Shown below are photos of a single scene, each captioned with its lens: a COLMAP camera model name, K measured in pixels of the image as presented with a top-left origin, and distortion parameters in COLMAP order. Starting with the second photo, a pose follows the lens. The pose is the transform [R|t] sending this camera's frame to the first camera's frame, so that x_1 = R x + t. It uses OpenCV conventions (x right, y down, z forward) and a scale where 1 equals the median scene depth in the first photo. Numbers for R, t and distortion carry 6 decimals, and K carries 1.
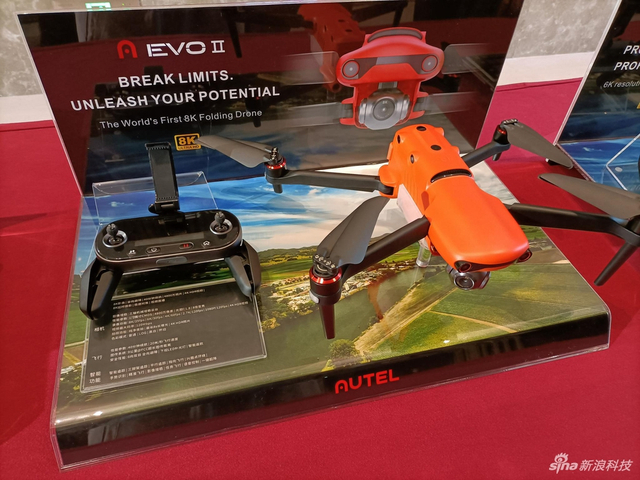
lens RADIAL K [[494.4, 0, 321.8], [0, 494.4, 241.6], [0, 0, 1]] dist [0.030565, -0.047907]
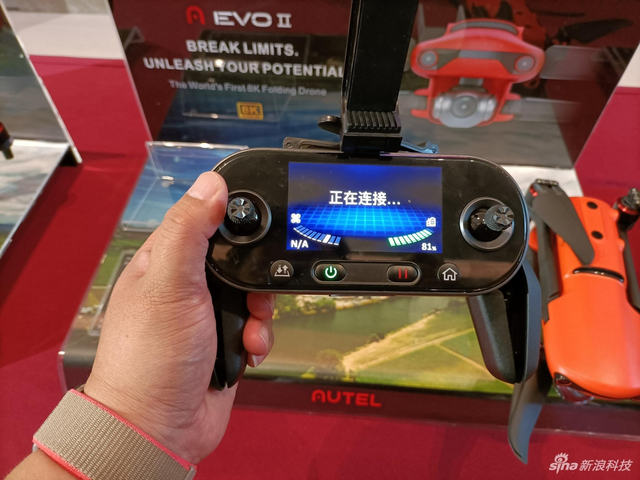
lens RADIAL K [[494.4, 0, 314.7], [0, 494.4, 242.4], [0, 0, 1]] dist [0.030565, -0.047907]
pose [[0.940677, 0.227249, -0.251960, 0.171540], [-0.196829, 0.970344, 0.140328, -0.115655], [0.276377, -0.082411, 0.957509, 0.061283]]
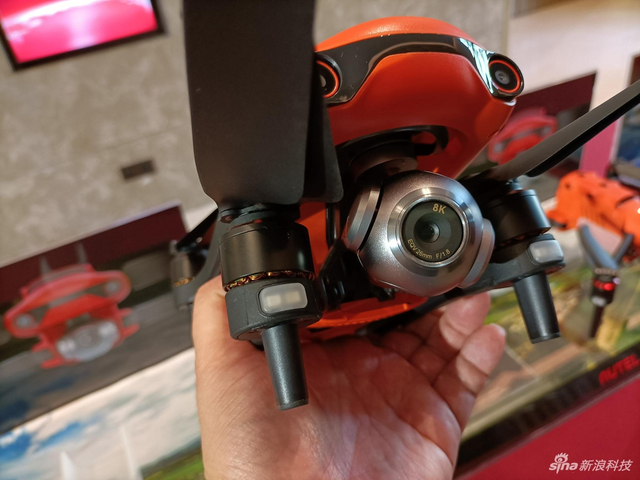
lens RADIAL K [[494.4, 0, 318.3], [0, 494.4, 238.4], [0, 0, 1]] dist [0.030565, -0.047907]
pose [[0.953347, -0.287516, 0.092000, 0.576429], [0.299305, 0.939958, -0.164001, -0.179342], [-0.039324, 0.183886, 0.982161, 0.013271]]
